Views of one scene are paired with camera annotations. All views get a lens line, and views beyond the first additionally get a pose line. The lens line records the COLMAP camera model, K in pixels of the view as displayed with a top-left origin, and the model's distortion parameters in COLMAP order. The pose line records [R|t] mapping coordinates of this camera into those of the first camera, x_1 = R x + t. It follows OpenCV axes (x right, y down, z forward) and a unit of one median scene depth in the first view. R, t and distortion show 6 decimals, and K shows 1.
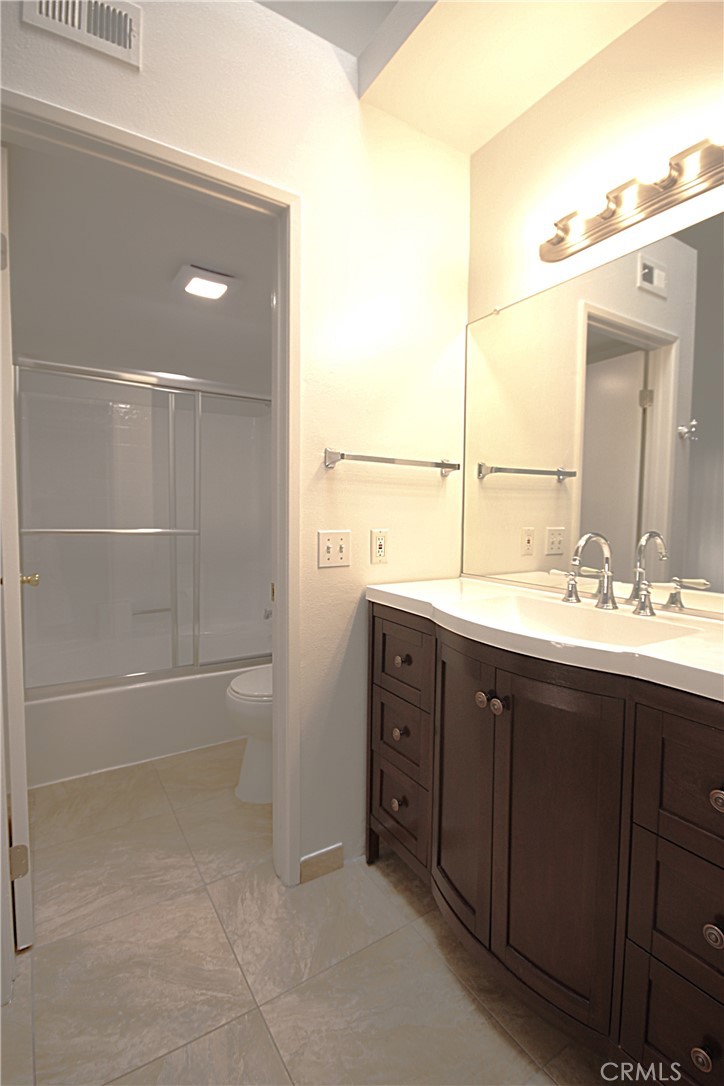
lens RADIAL K [[502.1, 0, 362.8], [0, 502.1, 538.2], [0, 0, 1]] dist [-0.002930, 0.000554]
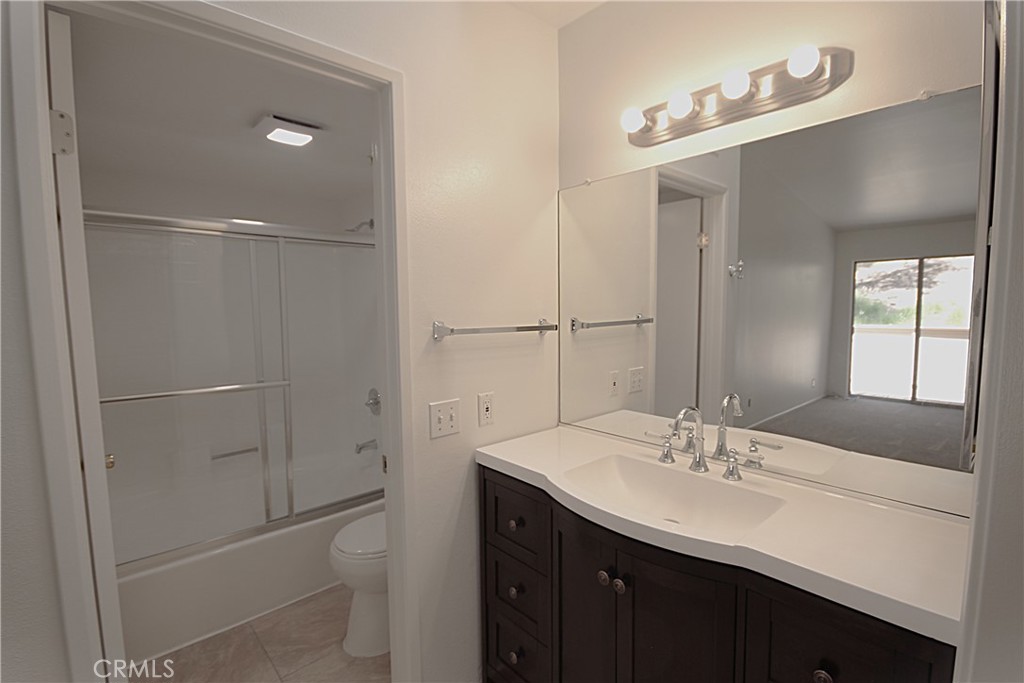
lens RADIAL K [[473.0, 0, 518.0], [0, 473.0, 345.5], [0, 0, 1]] dist [-0.002076, -0.001708]
pose [[0.983273, -0.035793, 0.178585, -0.076898], [0.030650, 0.999034, 0.031478, -0.152101], [-0.179540, -0.025478, 0.983421, 0.028536]]
